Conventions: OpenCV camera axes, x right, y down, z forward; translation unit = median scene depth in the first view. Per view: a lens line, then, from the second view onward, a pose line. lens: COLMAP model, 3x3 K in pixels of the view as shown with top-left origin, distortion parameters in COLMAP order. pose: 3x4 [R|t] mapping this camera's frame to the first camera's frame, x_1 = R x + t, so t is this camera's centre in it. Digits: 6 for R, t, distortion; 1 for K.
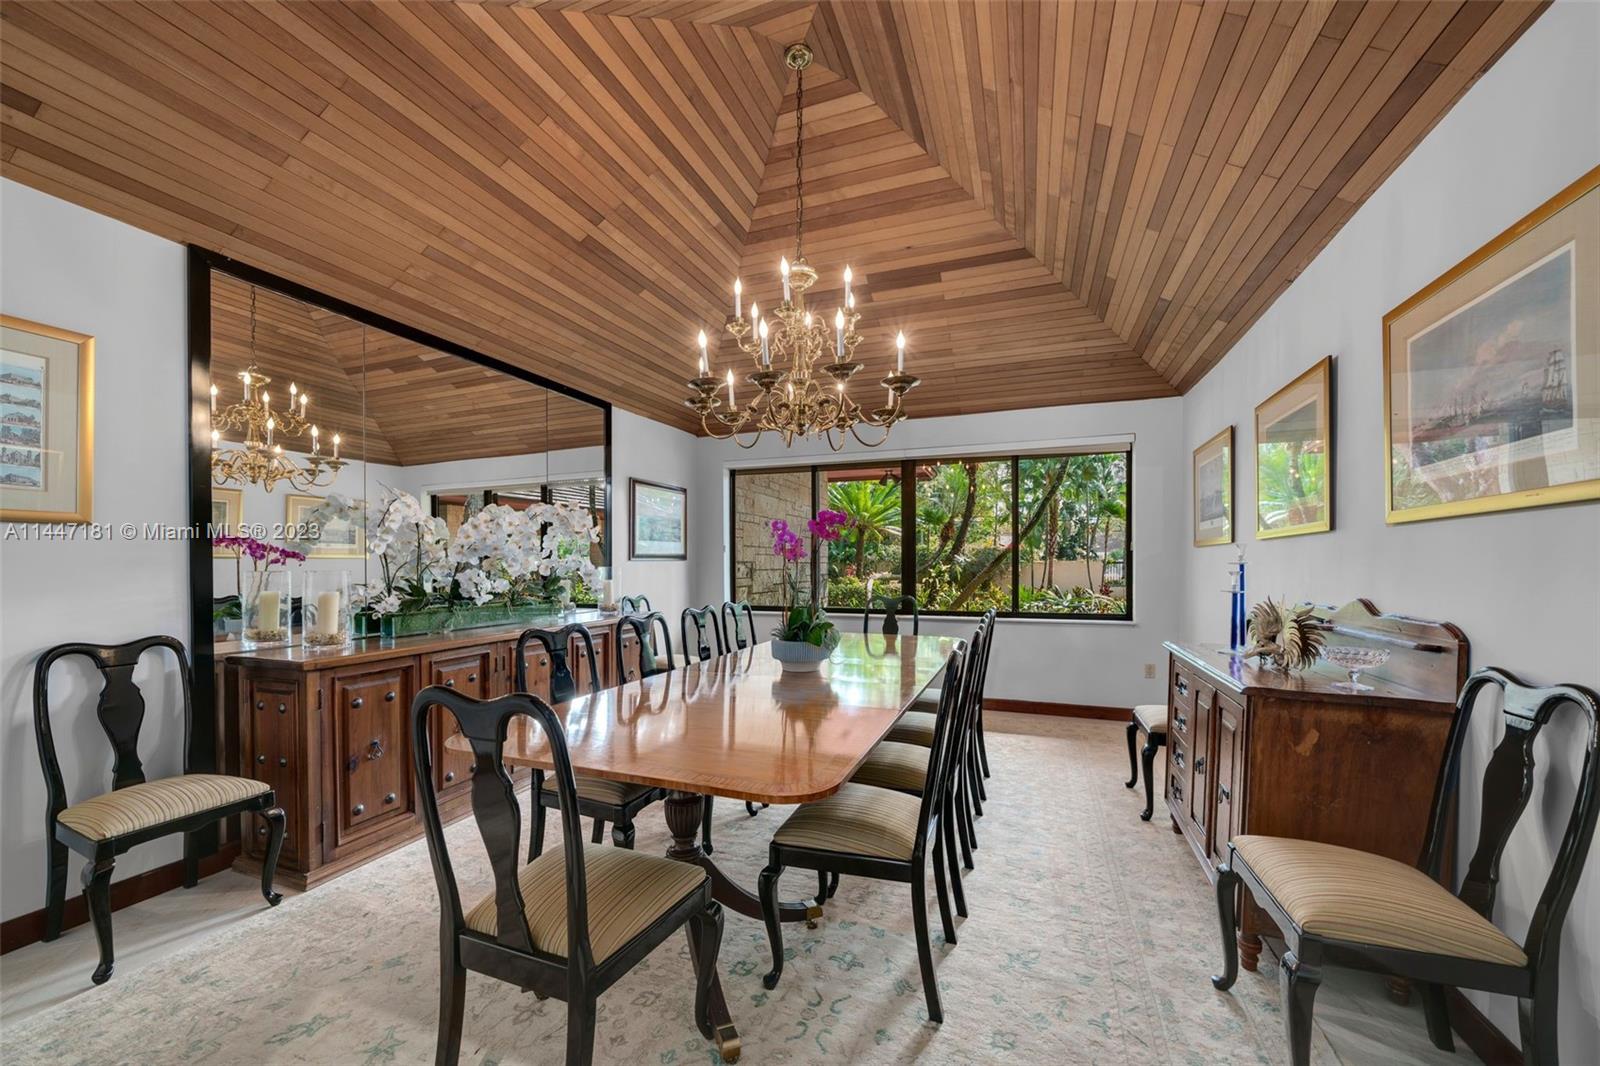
lens RADIAL K [[620.2, 0, 781.8], [0, 620.2, 568.0], [0, 0, 1]] dist [-0.006638, -0.000137]
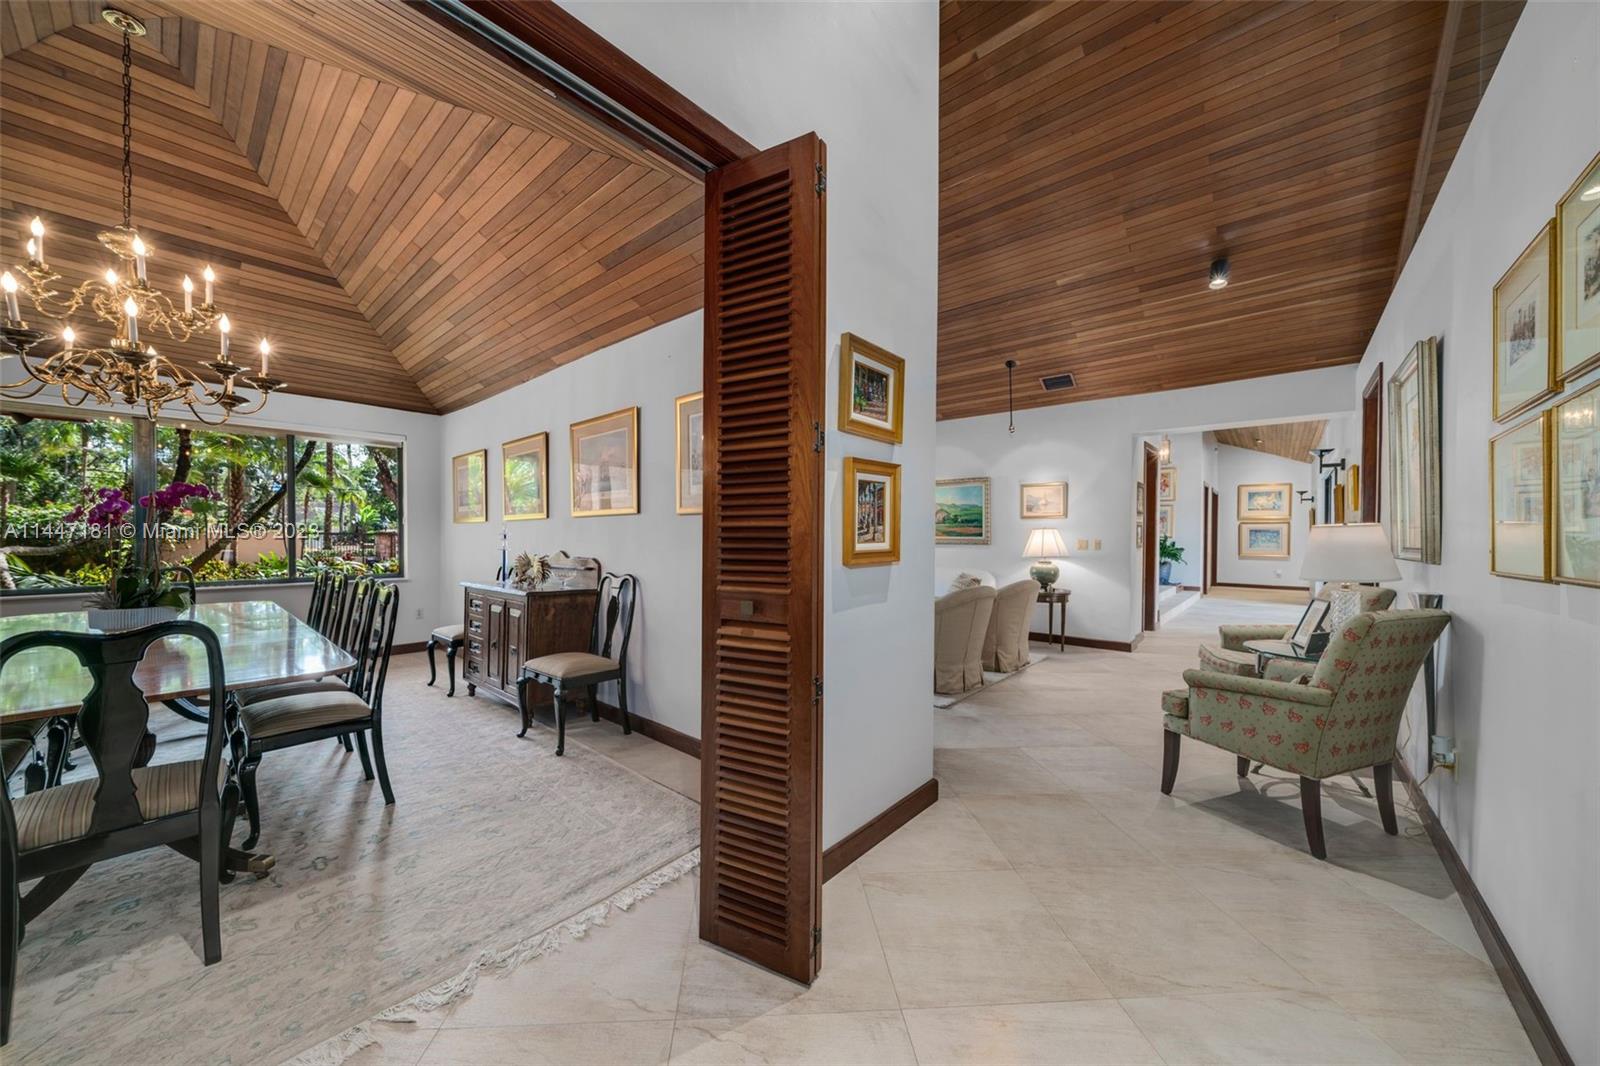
lens RADIAL K [[558.5, 0, 798.3], [0, 558.5, 535.6], [0, 0, 1]] dist [-0.000890, -0.000113]
pose [[0.334600, 0.000663, 0.942360, -0.732808], [0.005817, 0.999979, -0.002769, 0.008755], [-0.942342, 0.006408, 0.334589, -0.510288]]
